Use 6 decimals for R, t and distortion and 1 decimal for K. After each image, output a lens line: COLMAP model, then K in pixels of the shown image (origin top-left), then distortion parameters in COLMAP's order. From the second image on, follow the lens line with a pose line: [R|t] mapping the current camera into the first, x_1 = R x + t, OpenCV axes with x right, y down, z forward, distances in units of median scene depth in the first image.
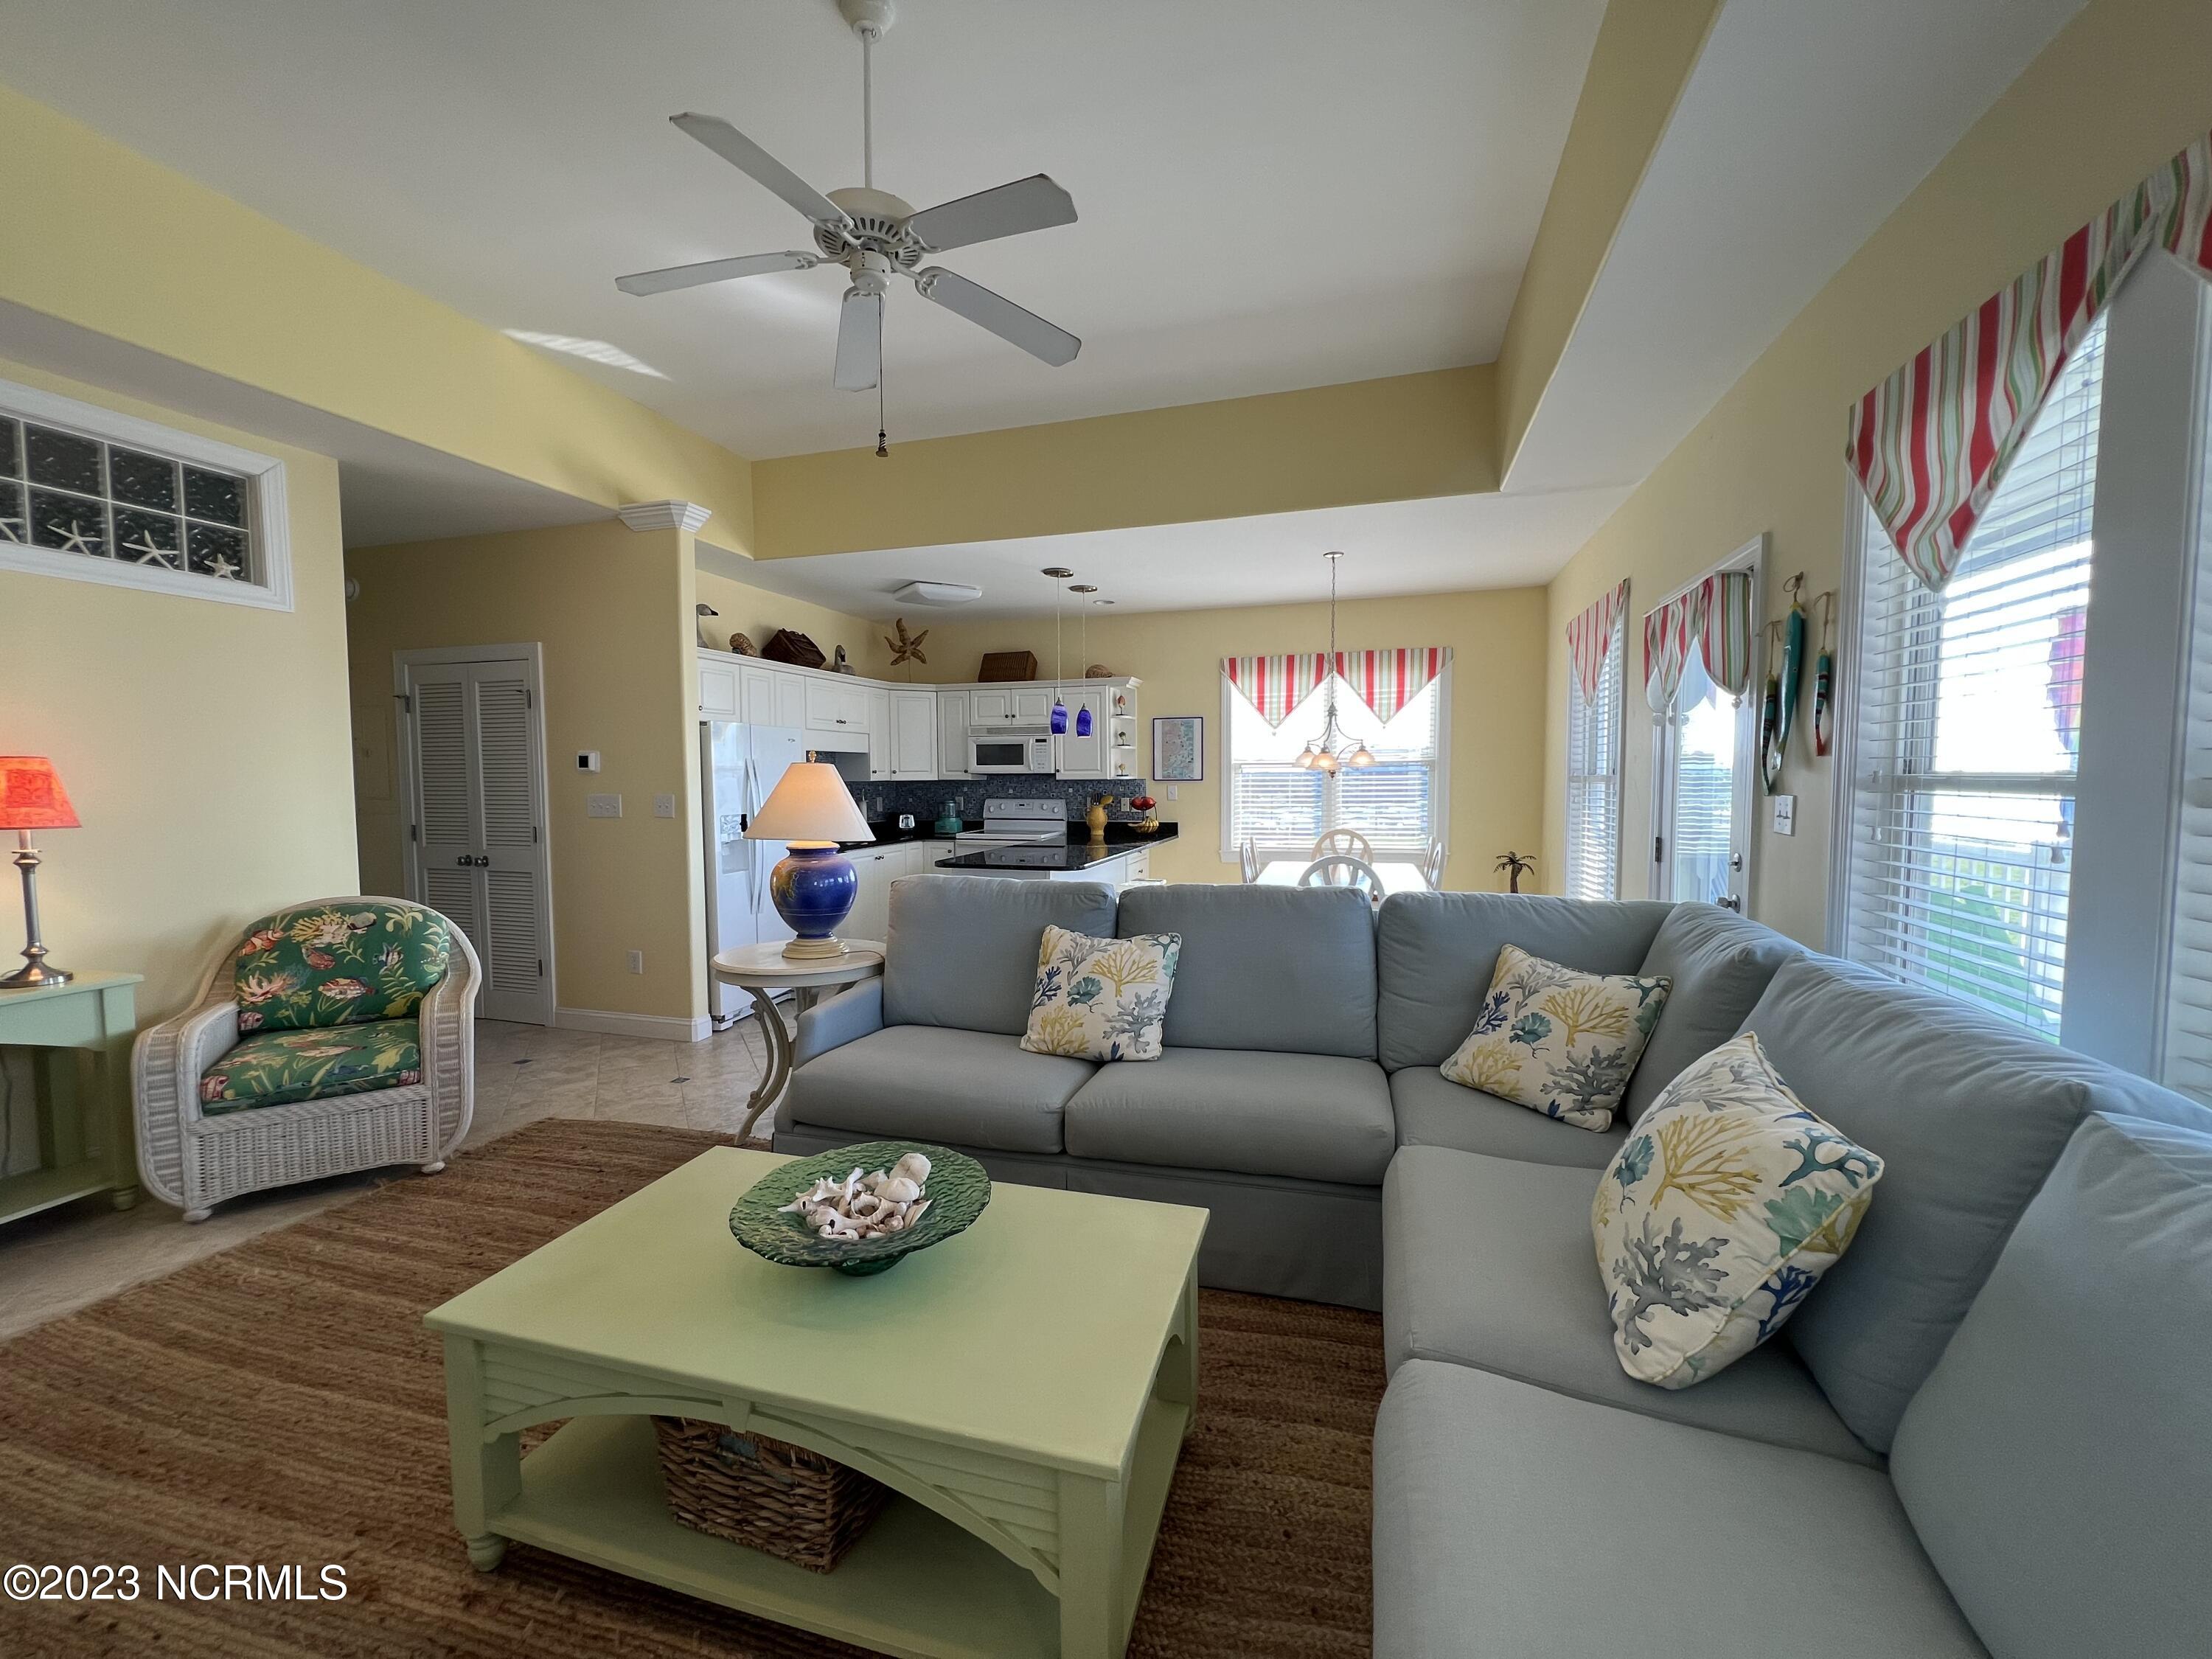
lens RADIAL K [[892.5, 0, 1110.7], [0, 892.5, 827.8], [0, 0, 1]] dist [-0.002750, 0.000347]
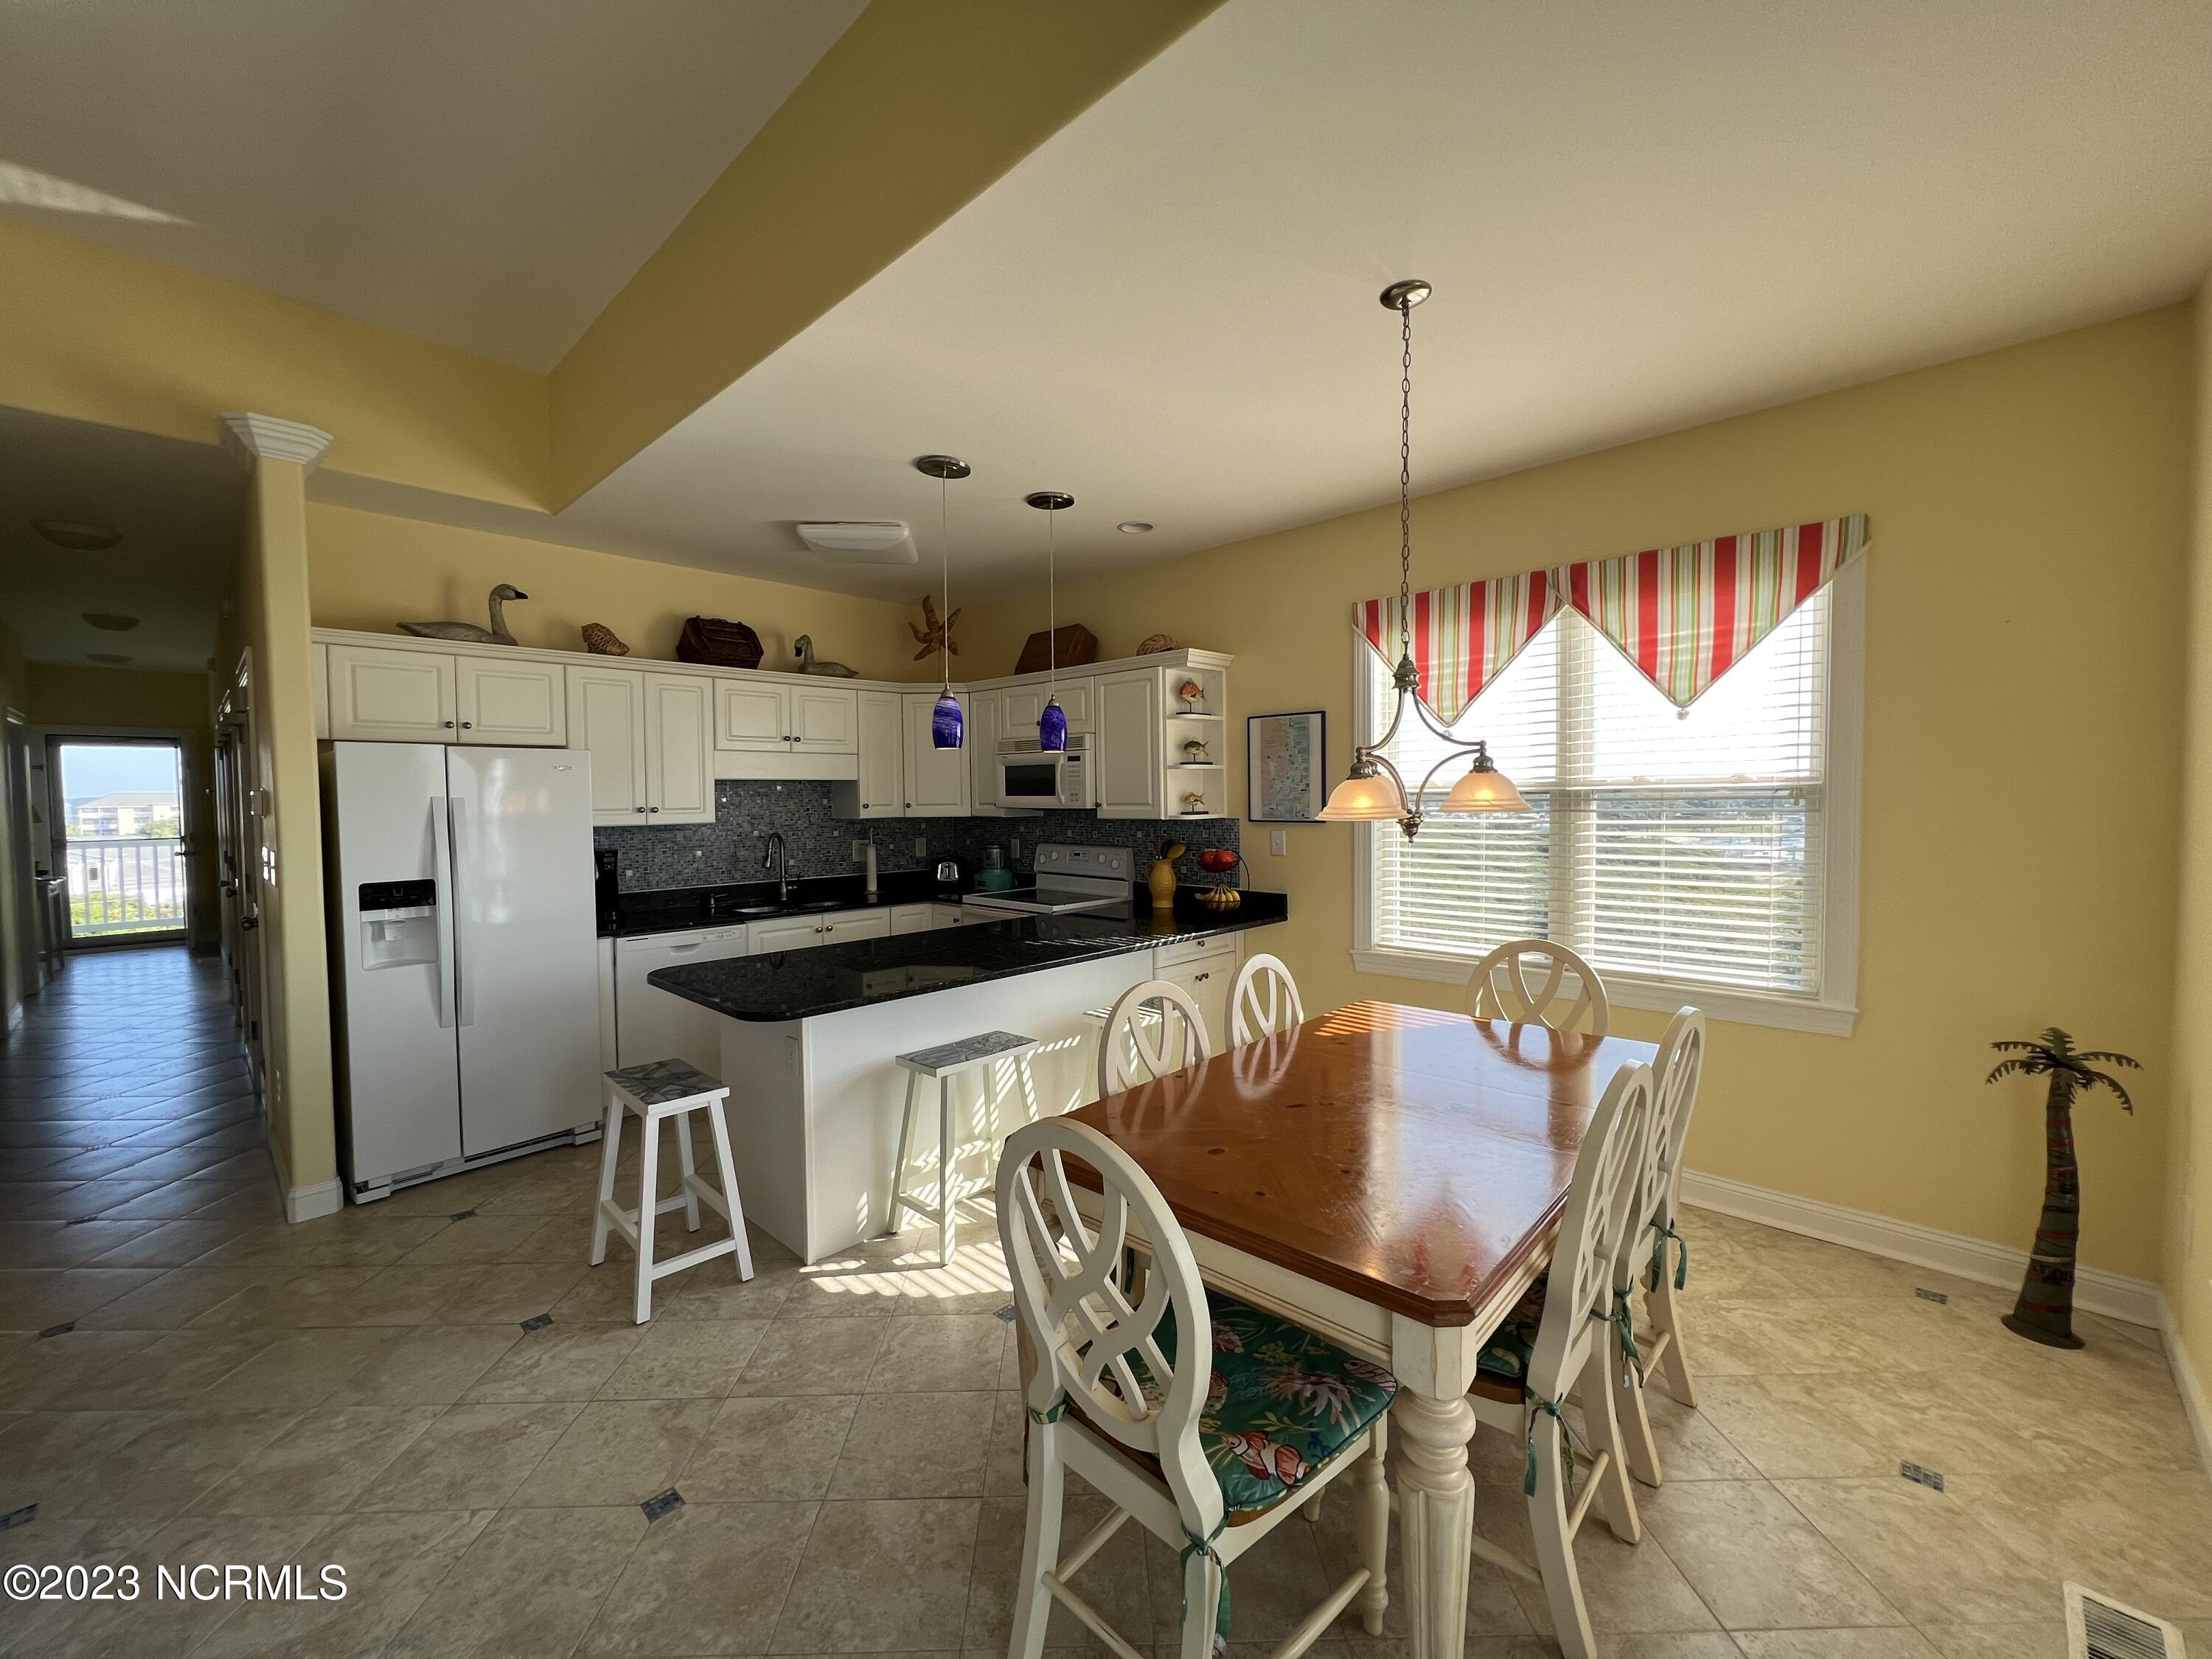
lens RADIAL K [[892.5, 0, 1103.9], [0, 892.5, 829.1], [0, 0, 1]] dist [-0.002750, 0.000347]
pose [[0.887302, 0.016423, -0.460897, 0.243700], [-0.023876, 0.999661, -0.010343, -0.040766], [0.460571, 0.020182, 0.887393, 0.441574]]
